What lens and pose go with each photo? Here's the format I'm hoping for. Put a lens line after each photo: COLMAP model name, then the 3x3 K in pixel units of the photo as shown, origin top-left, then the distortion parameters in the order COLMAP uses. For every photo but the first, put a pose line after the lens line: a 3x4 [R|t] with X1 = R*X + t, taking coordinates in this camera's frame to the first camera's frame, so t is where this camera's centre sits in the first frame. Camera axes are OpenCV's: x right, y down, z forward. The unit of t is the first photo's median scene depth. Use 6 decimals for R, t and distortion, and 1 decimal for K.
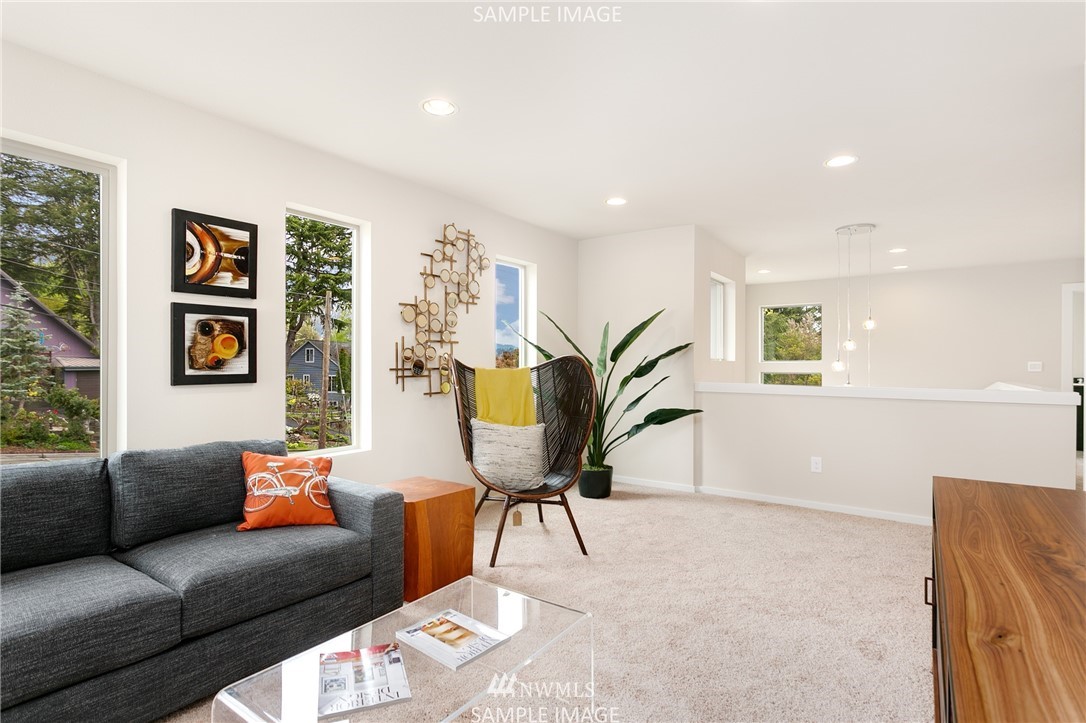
lens RADIAL K [[554.9, 0, 540.0], [0, 554.9, 362.6], [0, 0, 1]] dist [0.000301, 0.000046]
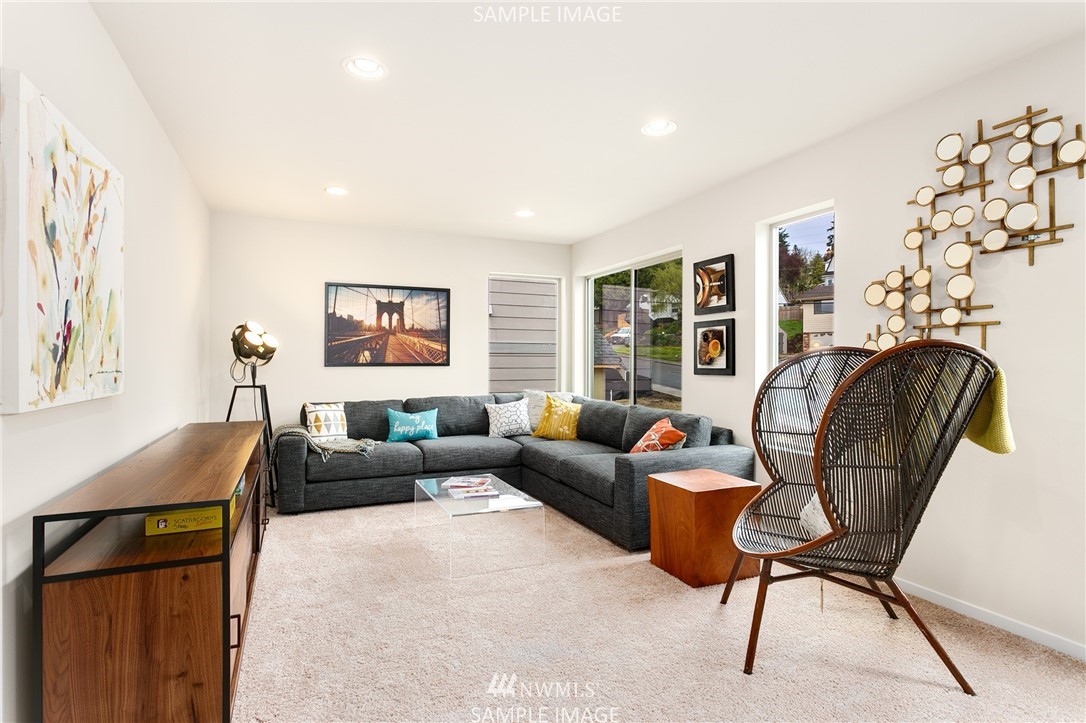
lens RADIAL K [[554.9, 0, 540.4], [0, 554.9, 359.0], [0, 0, 1]] dist [0.000301, 0.000046]
pose [[-0.514799, 0.002044, -0.857308, 0.877913], [0.007299, 0.999971, -0.001999, -0.003090], [0.857280, -0.007287, -0.514799, 1.355778]]
